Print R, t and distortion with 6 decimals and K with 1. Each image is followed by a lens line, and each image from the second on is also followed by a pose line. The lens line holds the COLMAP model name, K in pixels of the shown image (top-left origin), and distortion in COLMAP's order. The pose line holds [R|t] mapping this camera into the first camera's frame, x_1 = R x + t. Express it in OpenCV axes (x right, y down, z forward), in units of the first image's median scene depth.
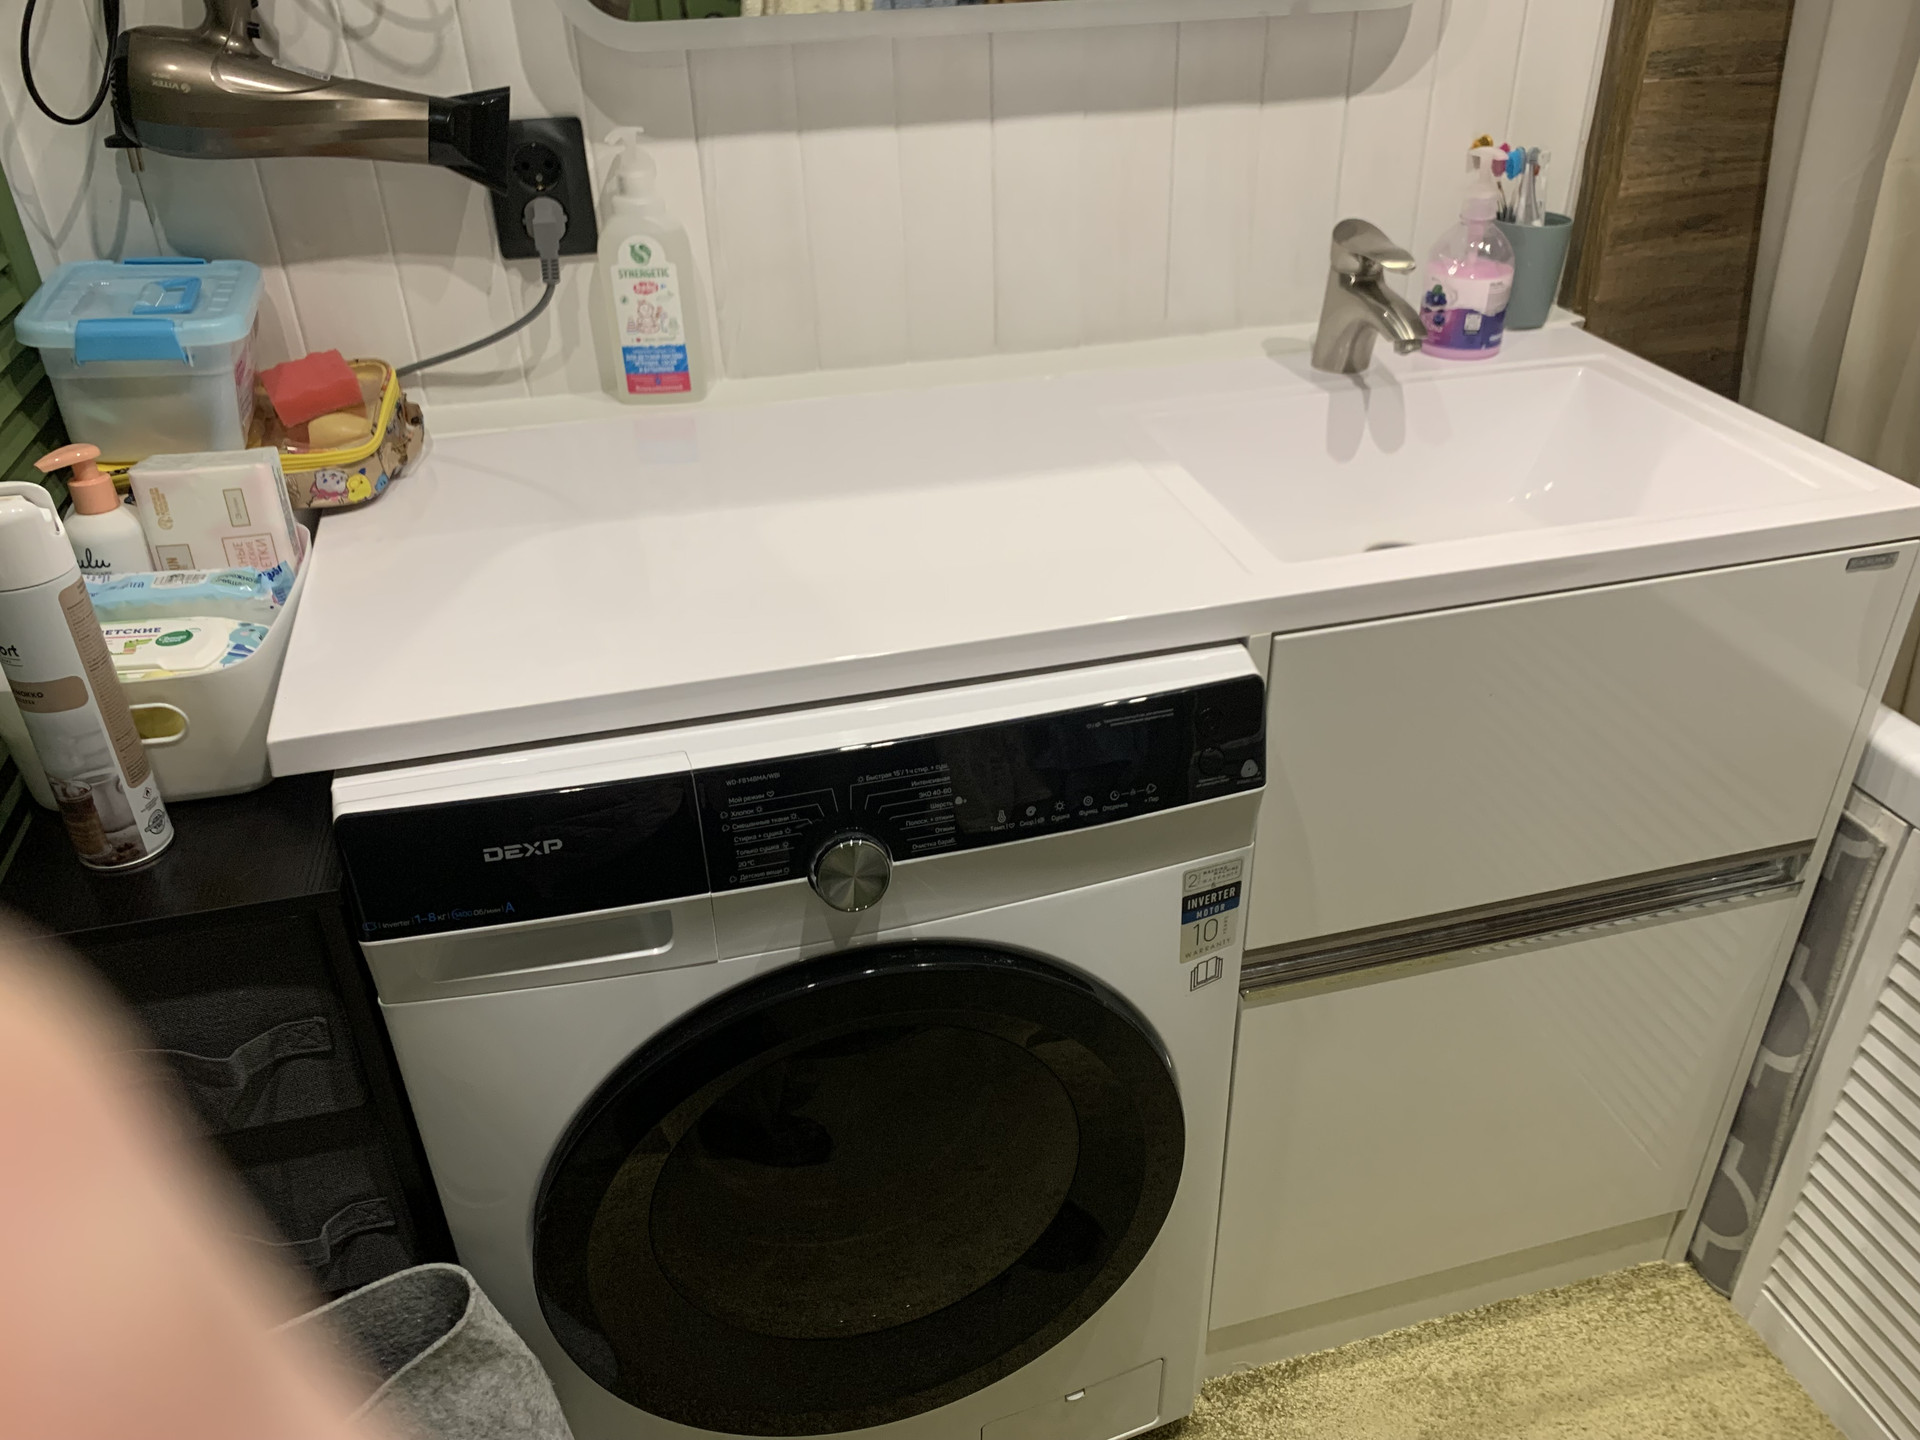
lens RADIAL K [[1445.7, 0, 960.0], [0, 1445.7, 720.0], [0, 0, 1]] dist [0.004618, 0.002029]
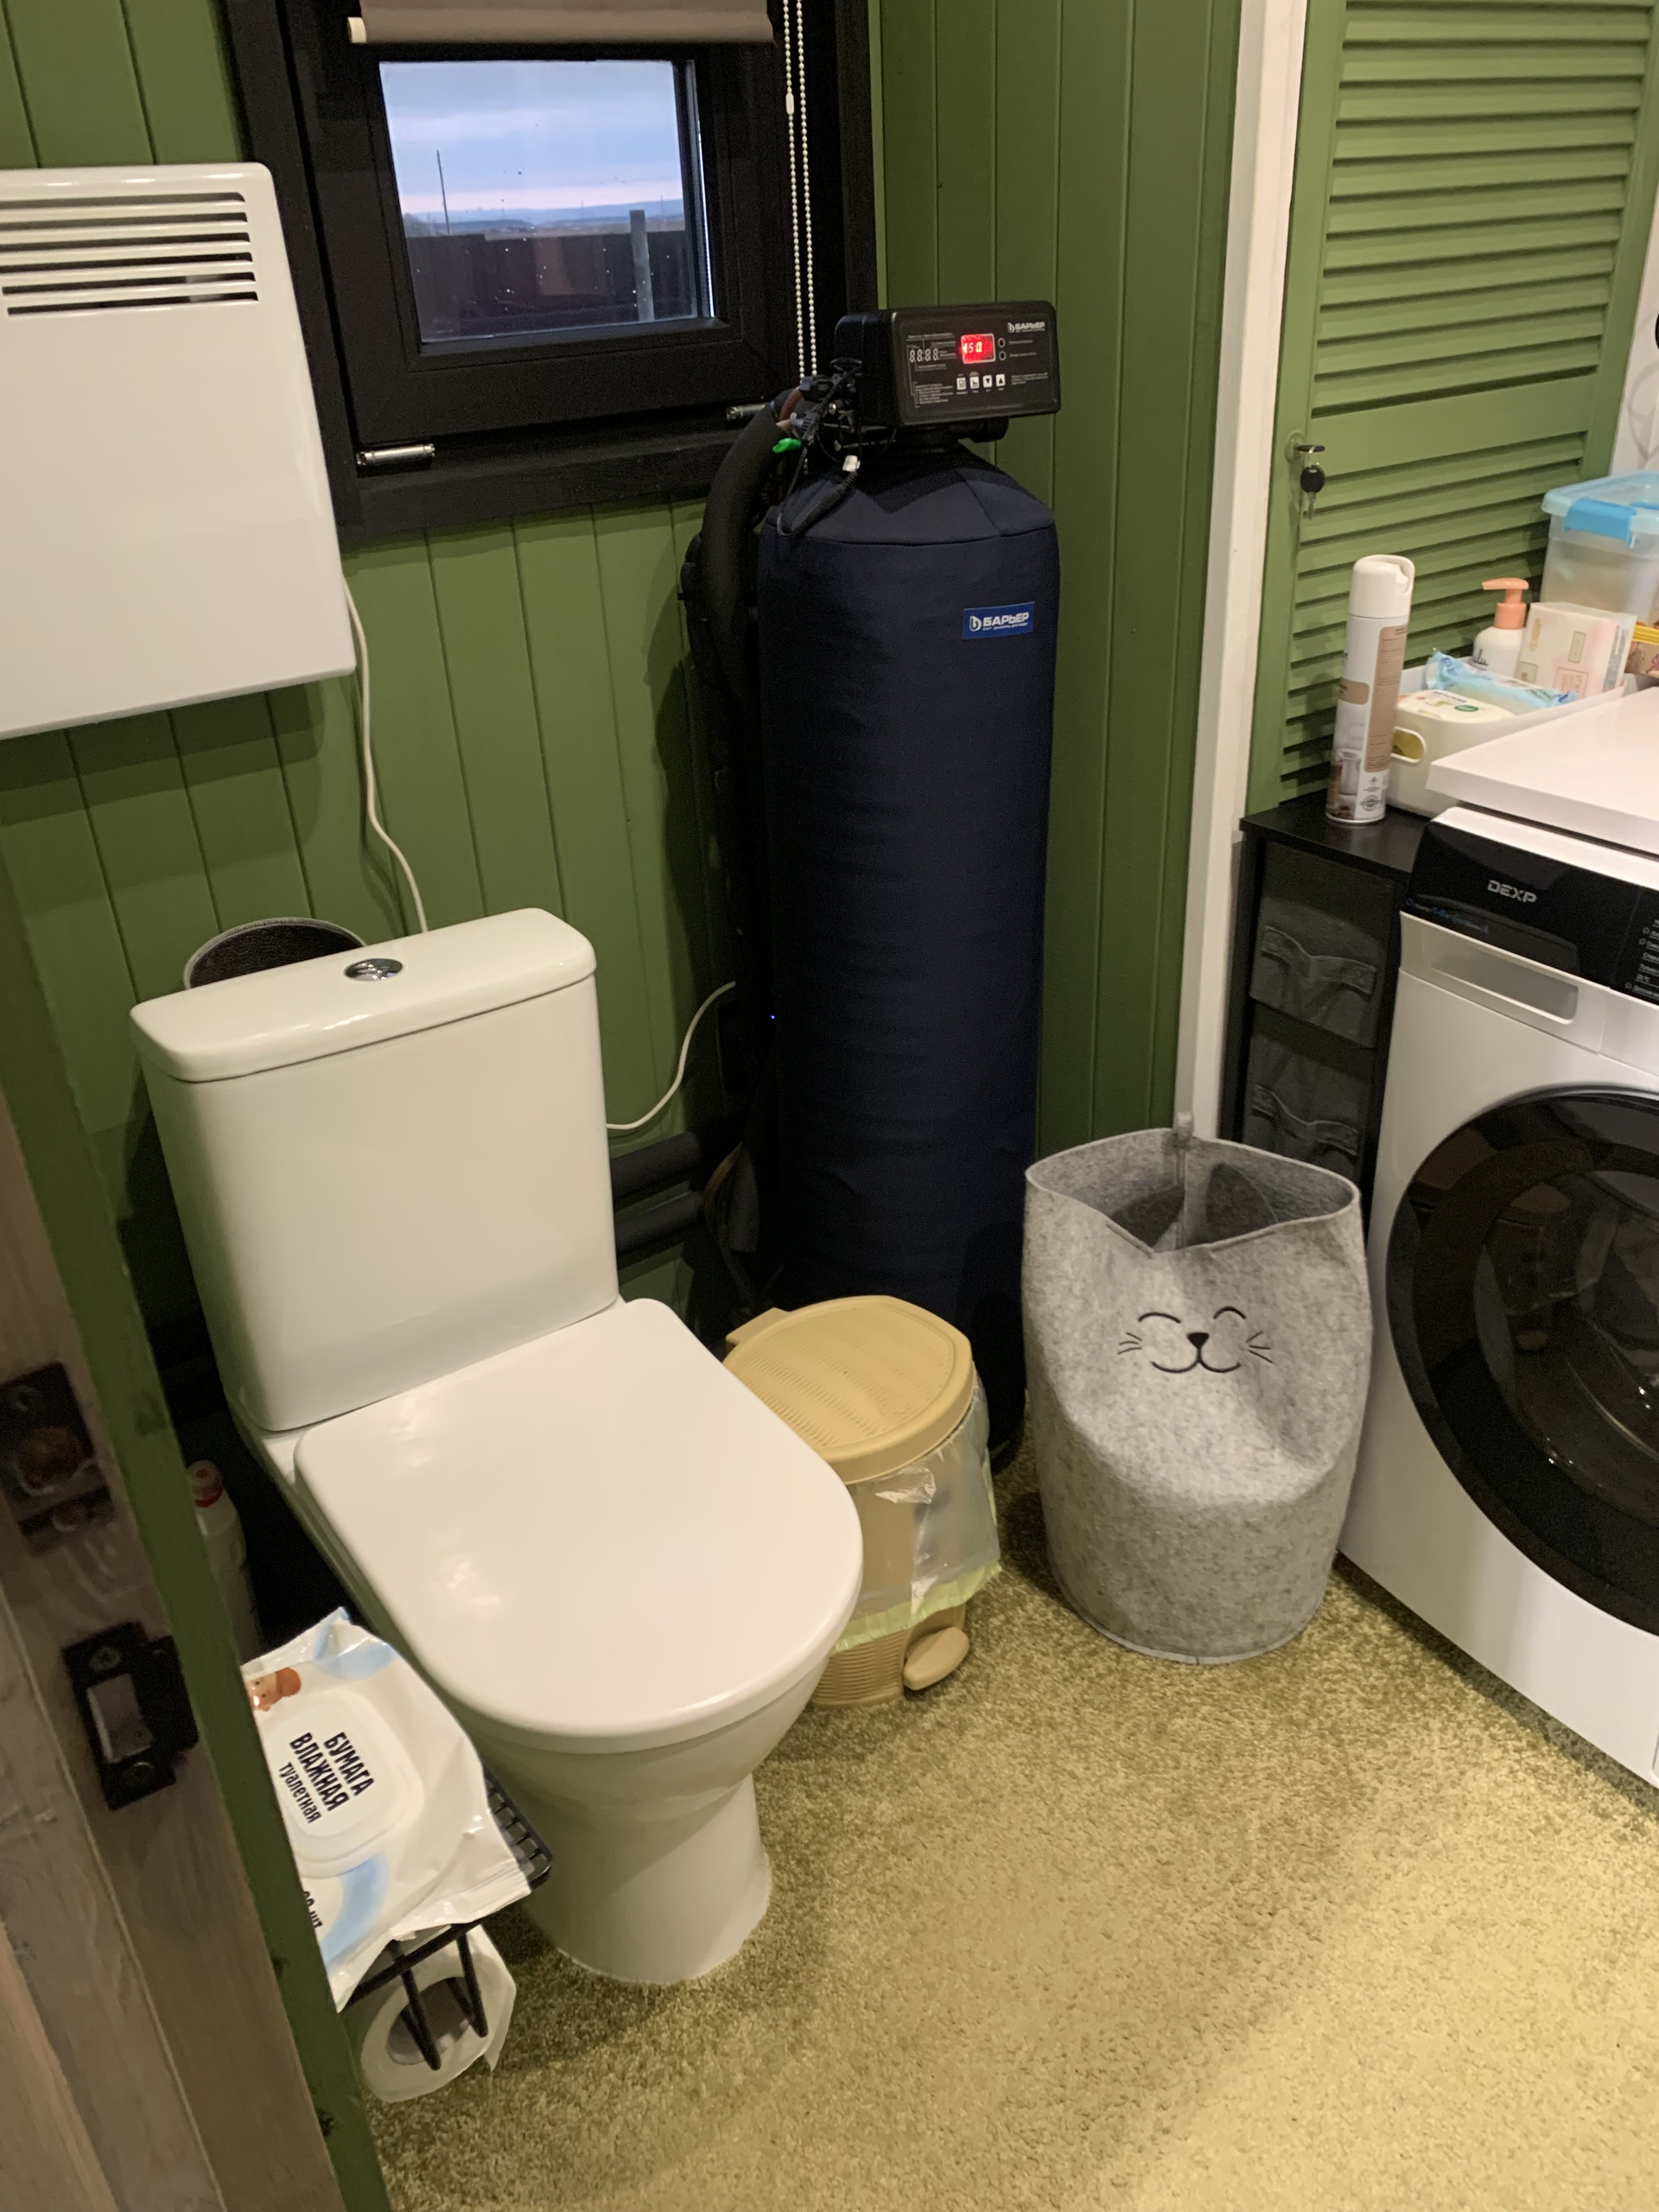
lens RADIAL K [[1683.1, 0, 830.7], [0, 1683.1, 1121.3], [0, 0, 1]] dist [0.026732, -0.036497]
pose [[0.320464, 0.448328, -0.834449, 0.598035], [-0.454423, 0.845686, 0.279848, 0.076663], [0.831145, 0.289512, 0.474742, -0.143116]]
